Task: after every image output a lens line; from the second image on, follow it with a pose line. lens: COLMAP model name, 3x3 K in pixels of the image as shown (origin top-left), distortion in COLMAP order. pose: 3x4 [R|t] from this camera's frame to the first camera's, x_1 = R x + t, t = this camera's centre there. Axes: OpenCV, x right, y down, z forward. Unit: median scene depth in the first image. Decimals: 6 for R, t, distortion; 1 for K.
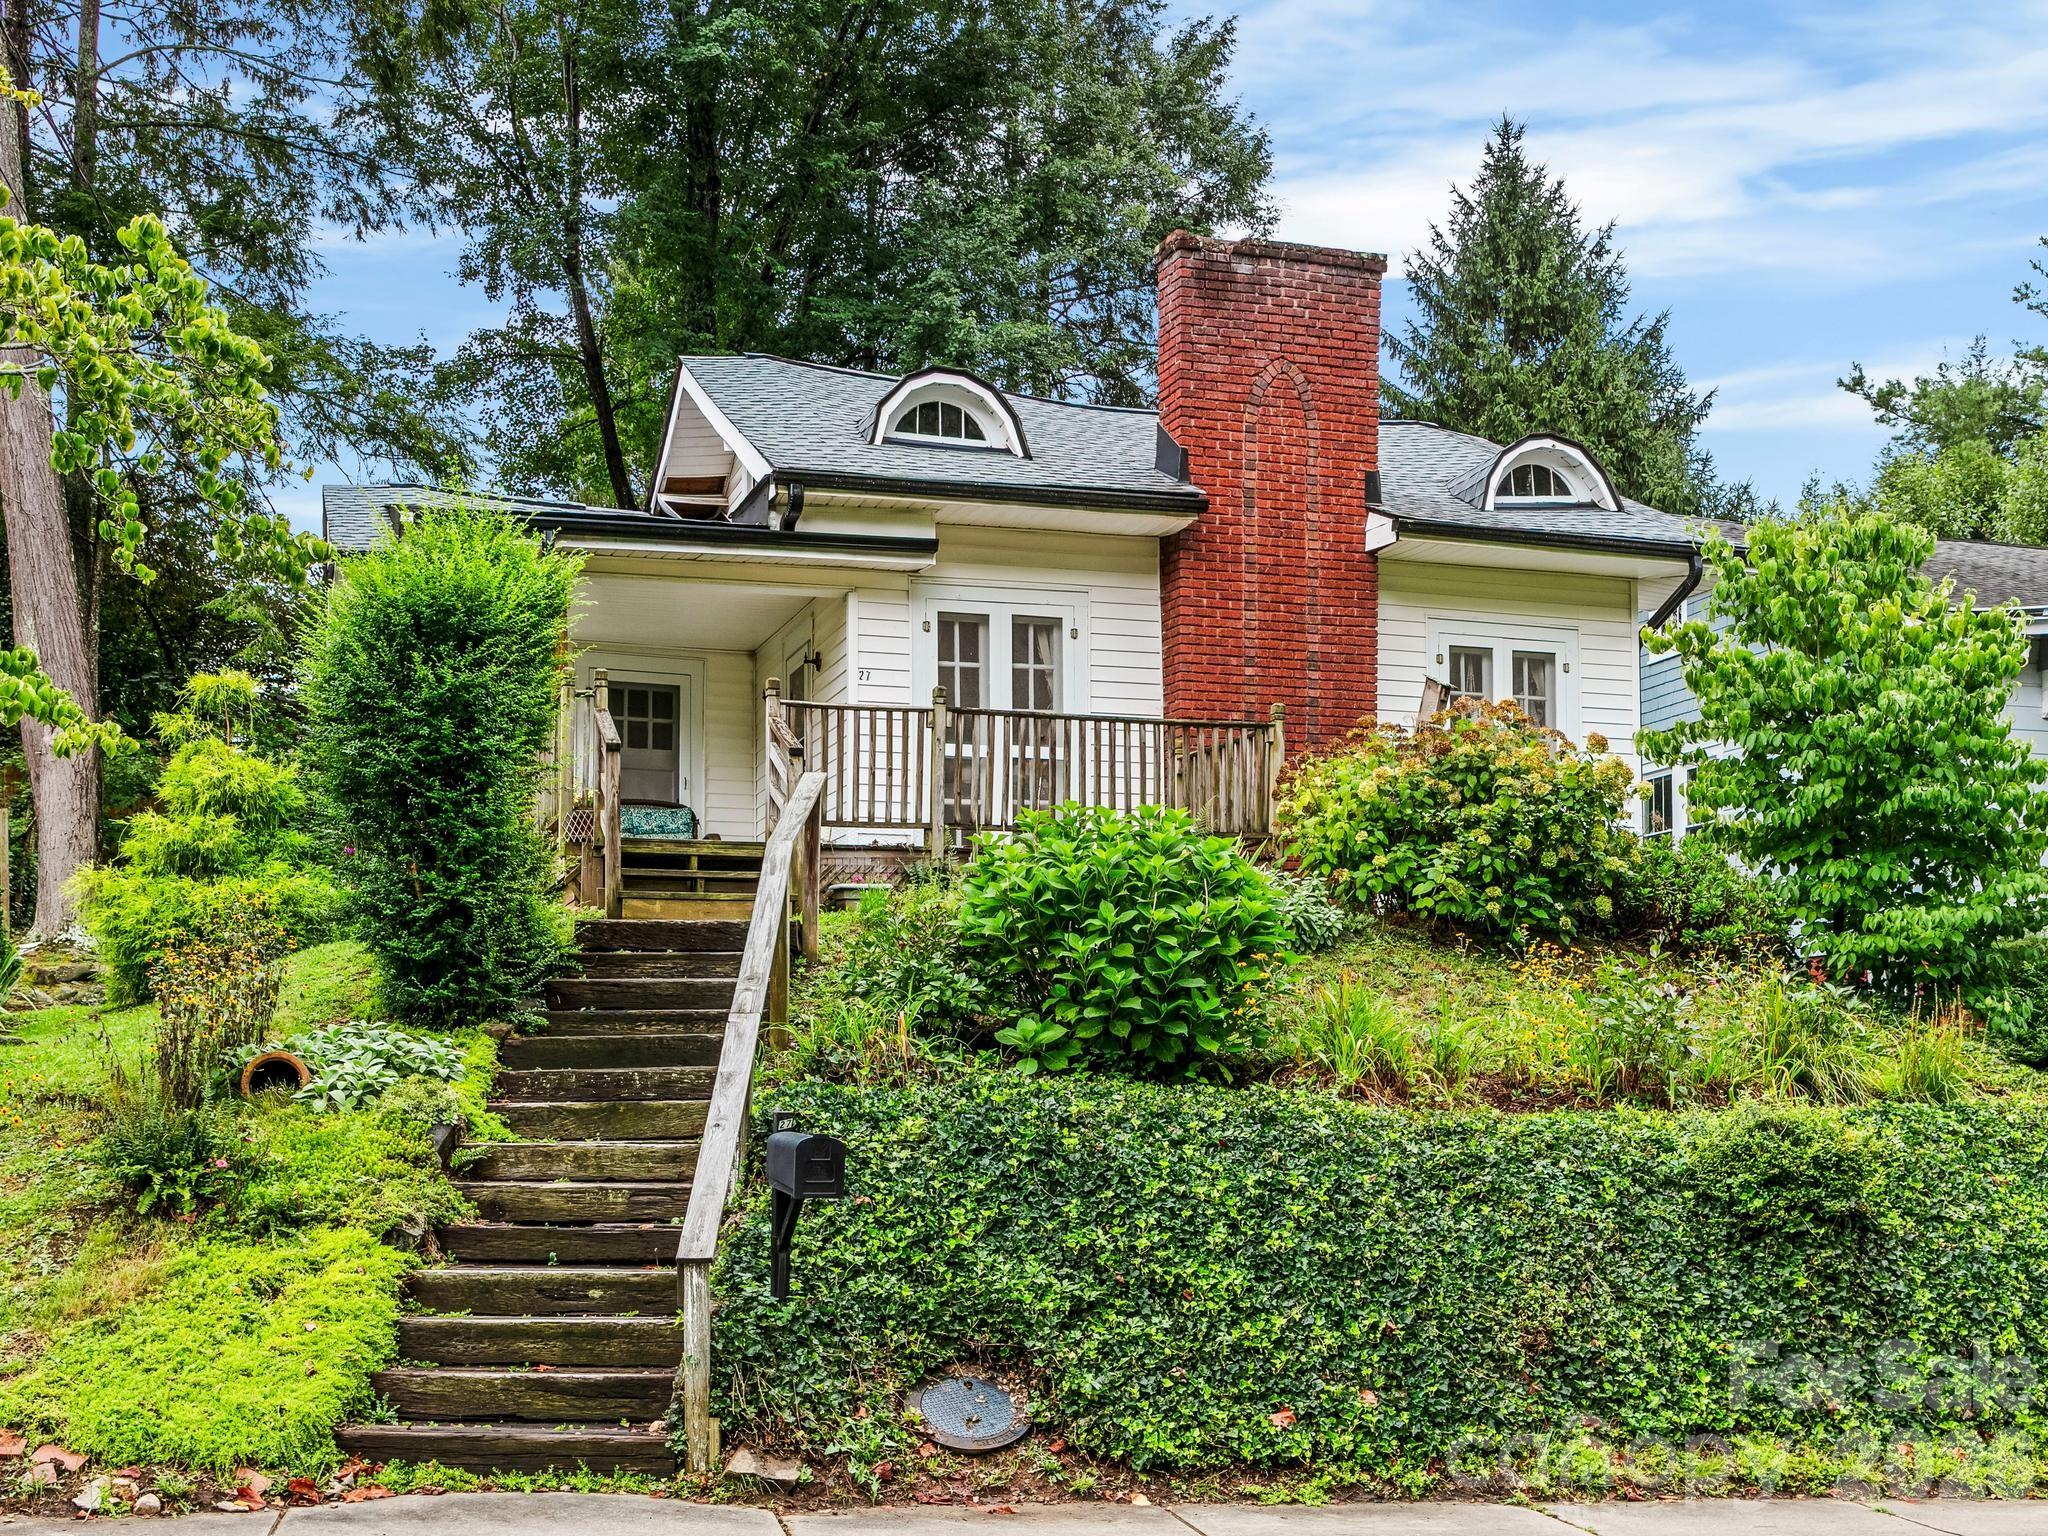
lens RADIAL K [[2152.8, 0, 1024.0], [0, 2152.8, 768.0], [0, 0, 1]] dist [0.010573, 0.014908]
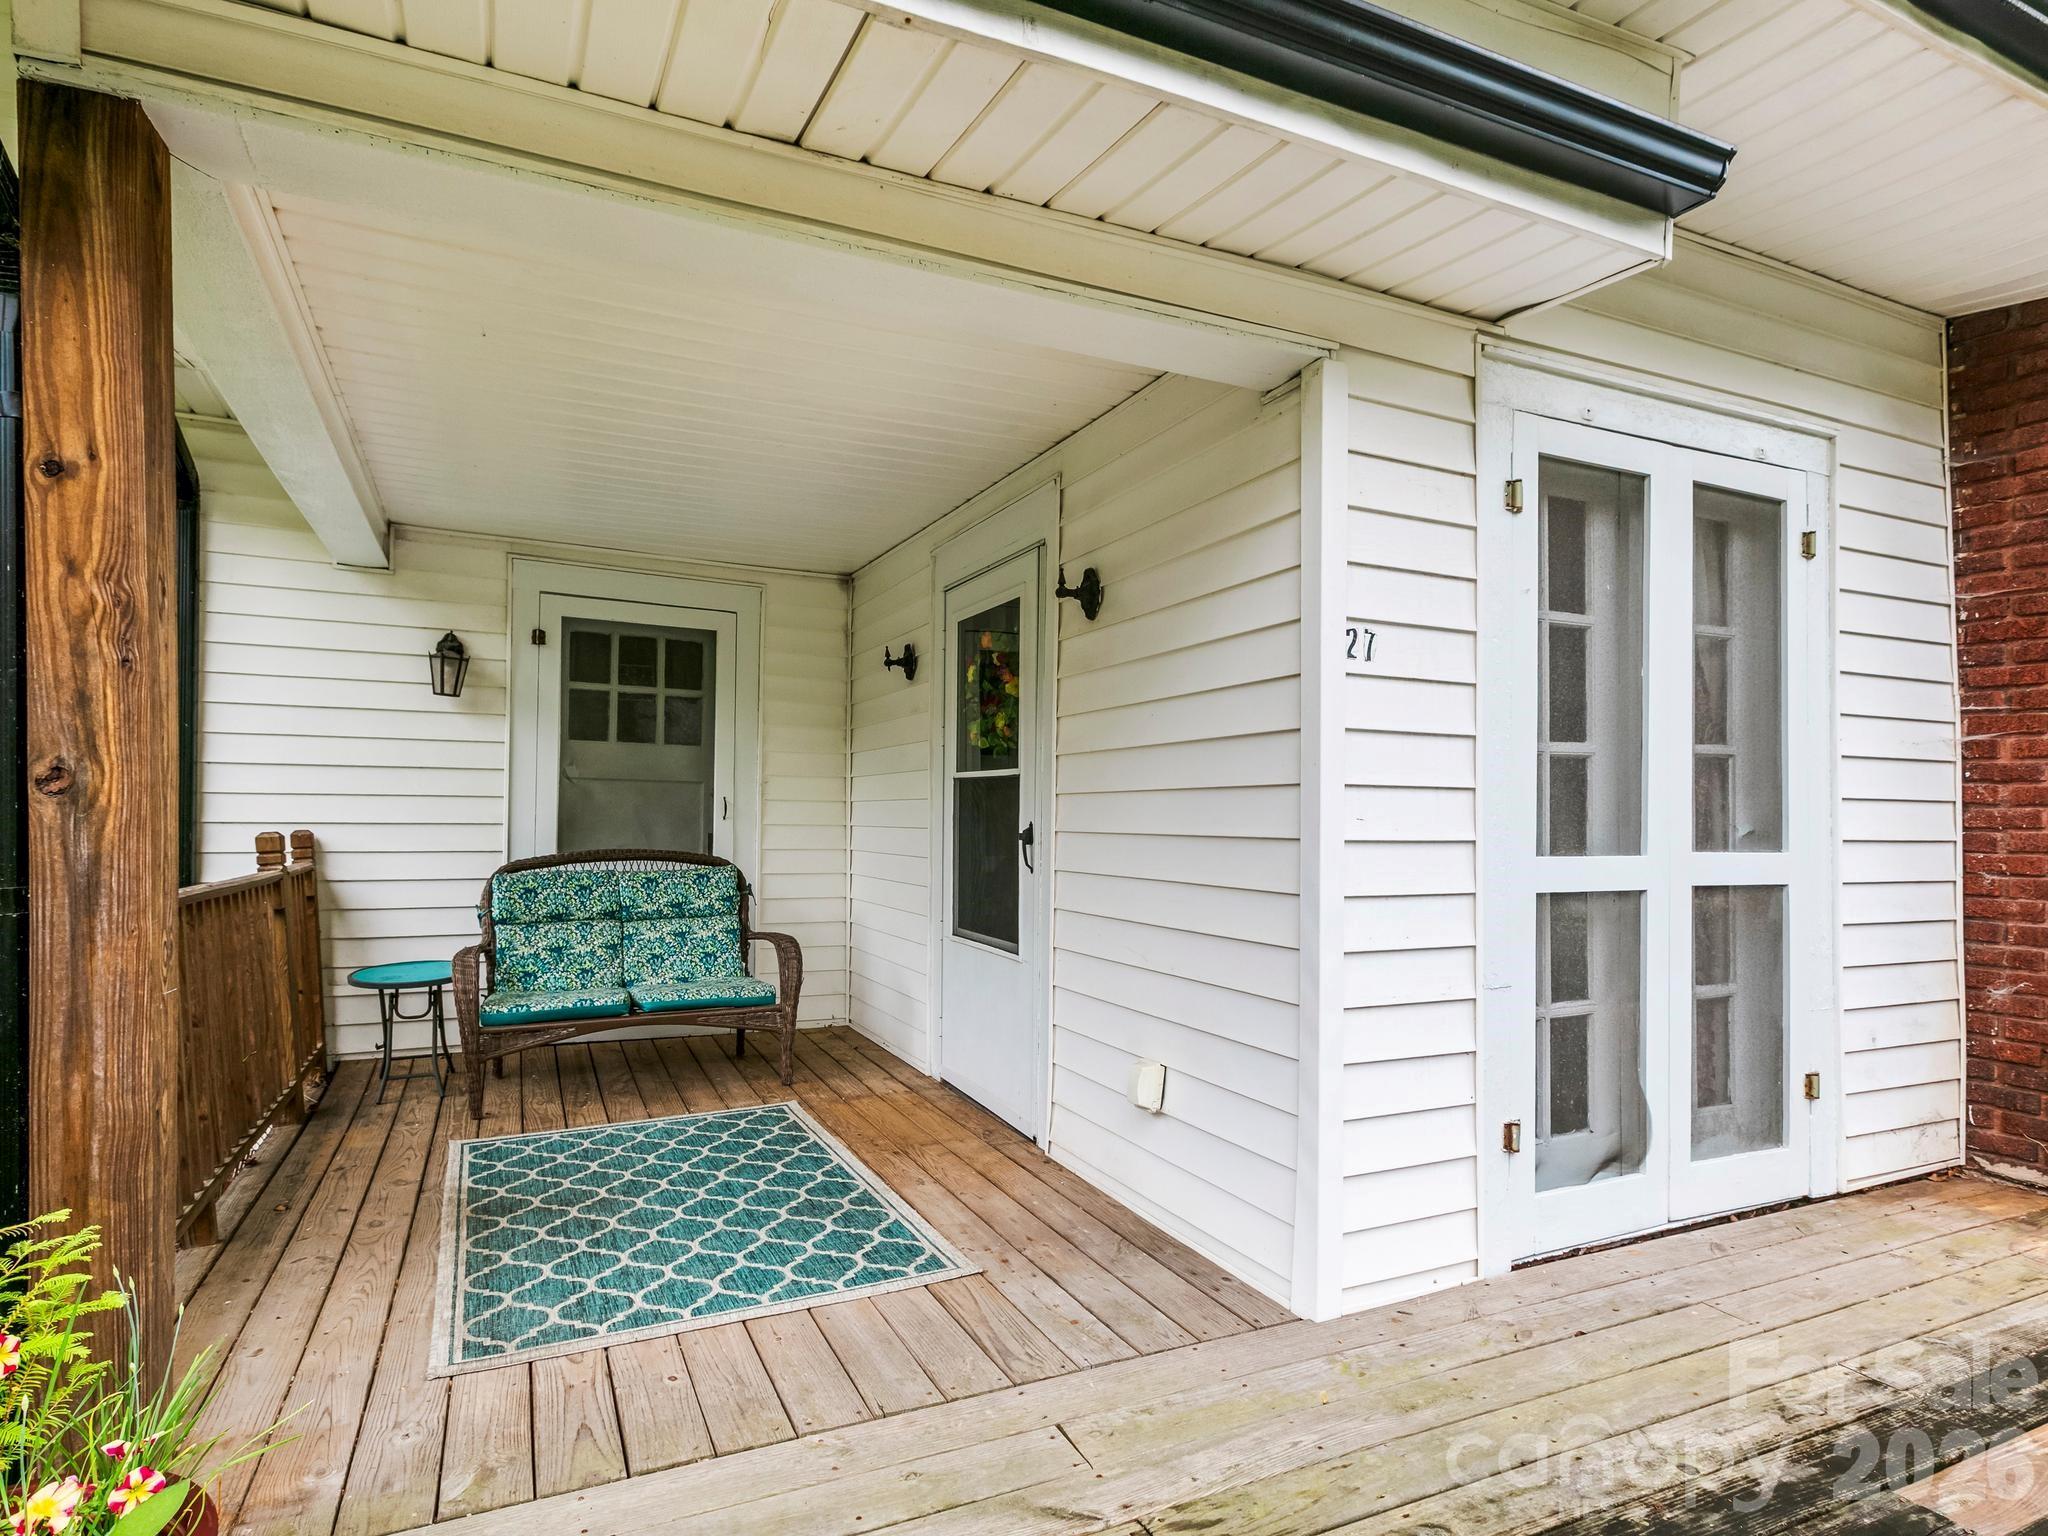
lens RADIAL K [[1125.7, 0, 1024.0], [0, 1125.7, 768.0], [0, 0, 1]] dist [0.001096, 0.000124]
pose [[0.992807, 0.020566, 0.117949, -0.133585], [-0.031333, 0.995433, 0.090175, -0.036987], [-0.115556, -0.093222, 0.988917, 0.816686]]
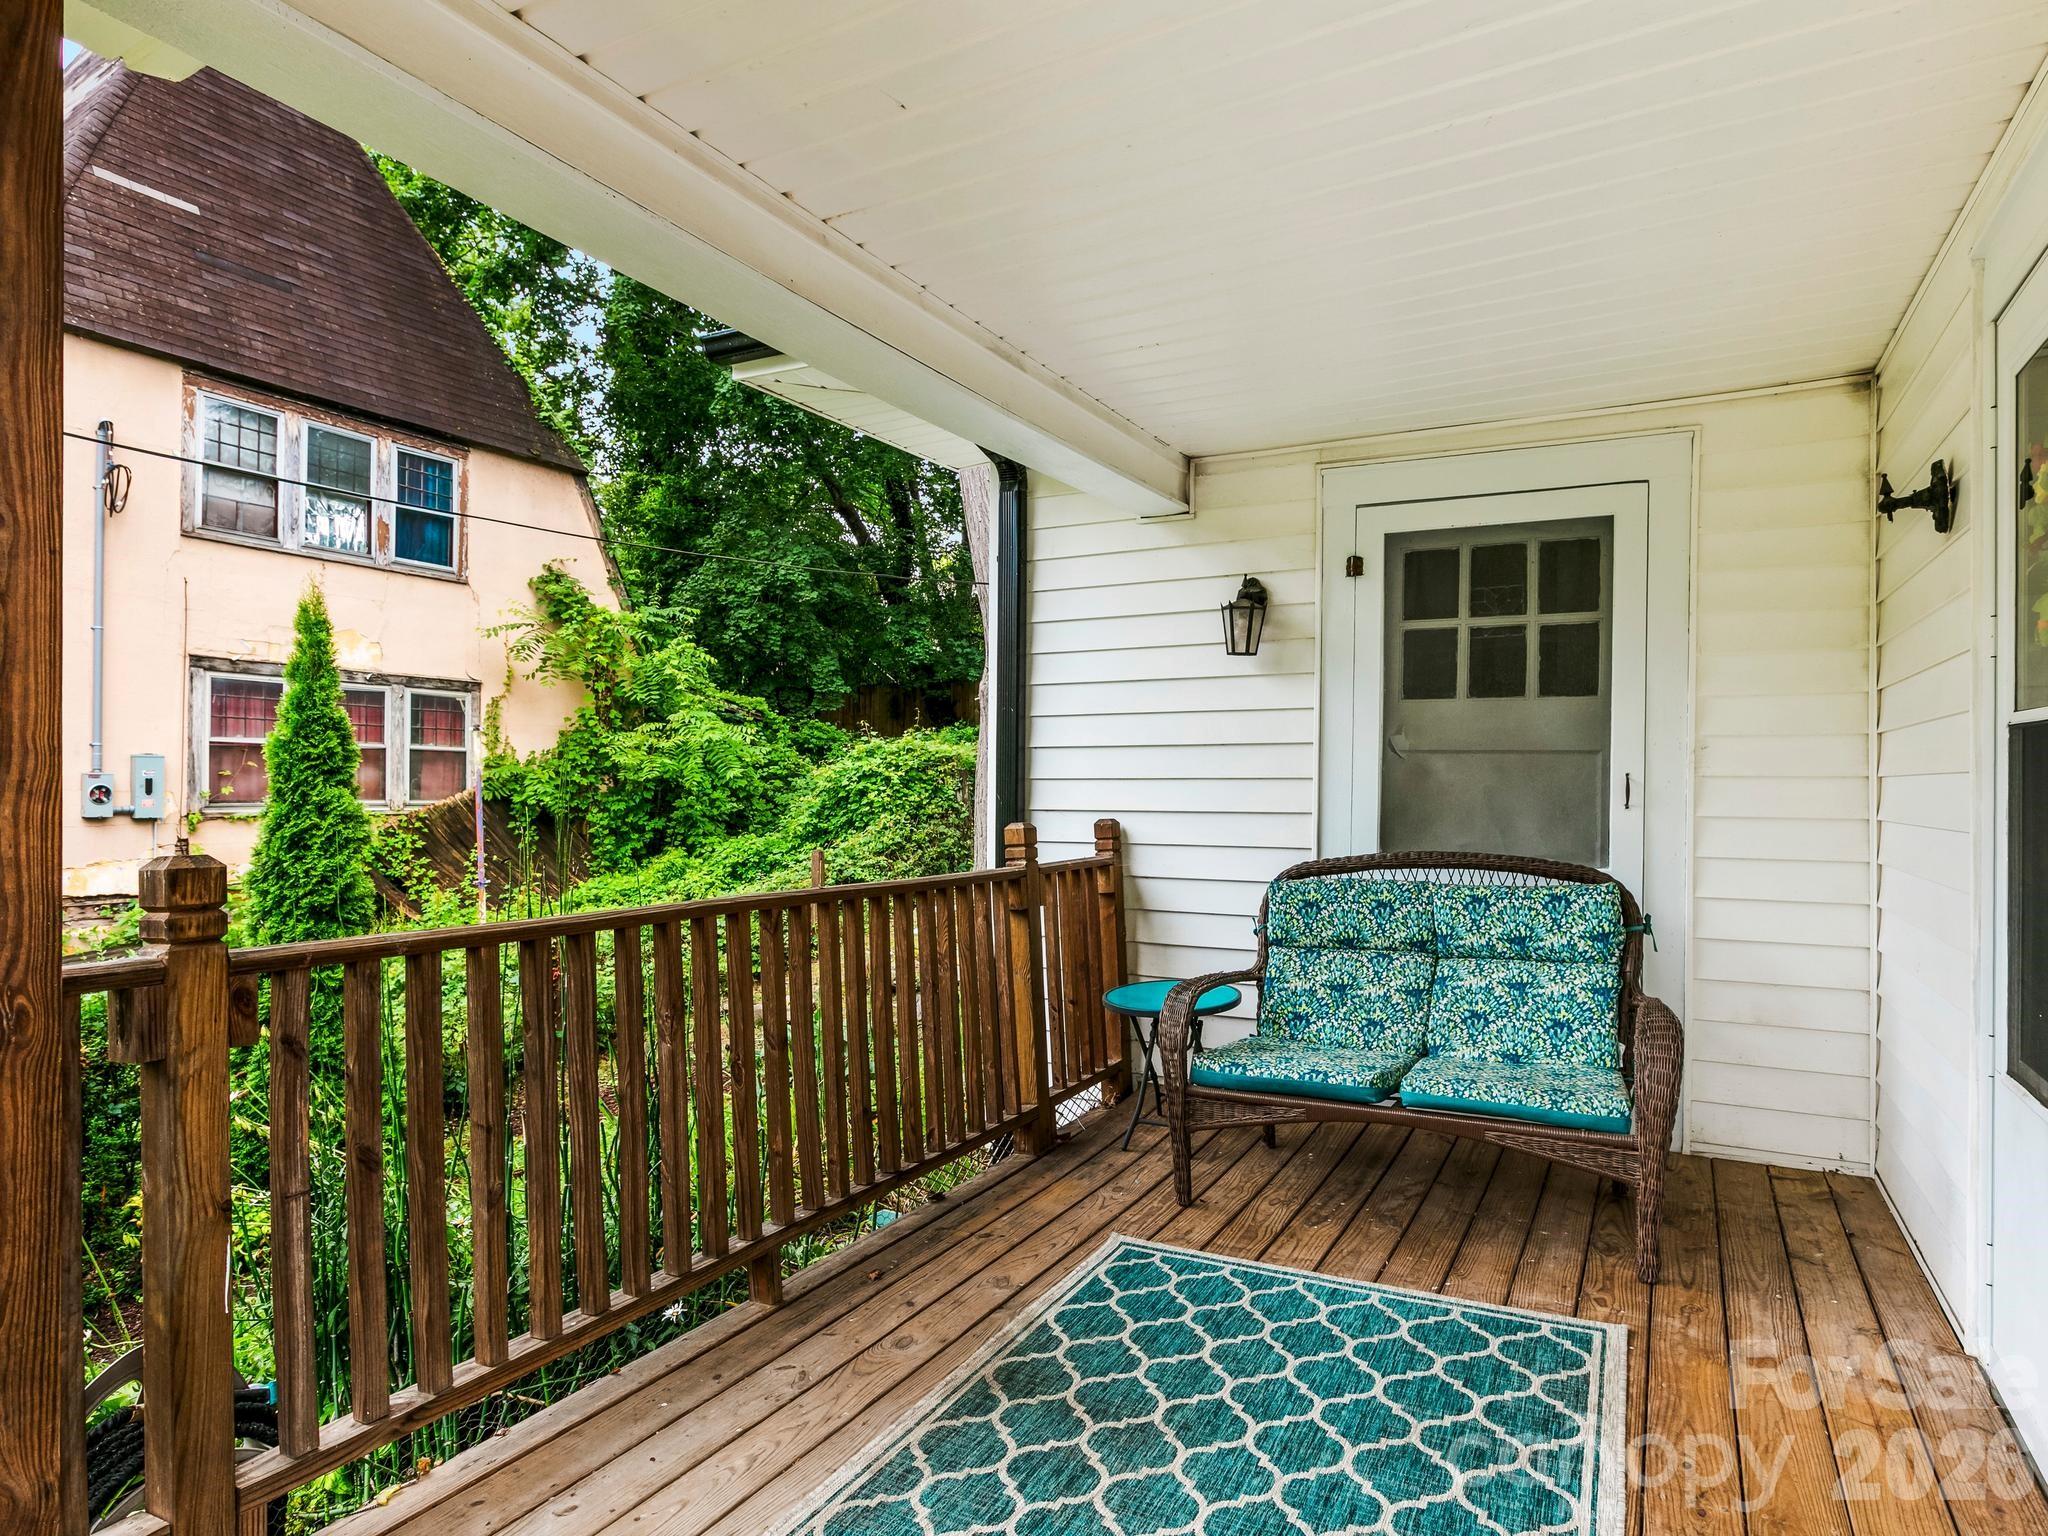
lens RADIAL K [[1174.1, 0, 1022.2], [0, 1174.1, 775.7], [0, 0, 1]] dist [-0.001847, 0.000353]
pose [[0.680271, 0.001016, -0.732960, -0.098274], [0.093854, 0.991646, 0.088481, -0.025634], [0.726927, -0.128982, 0.674493, 0.921391]]
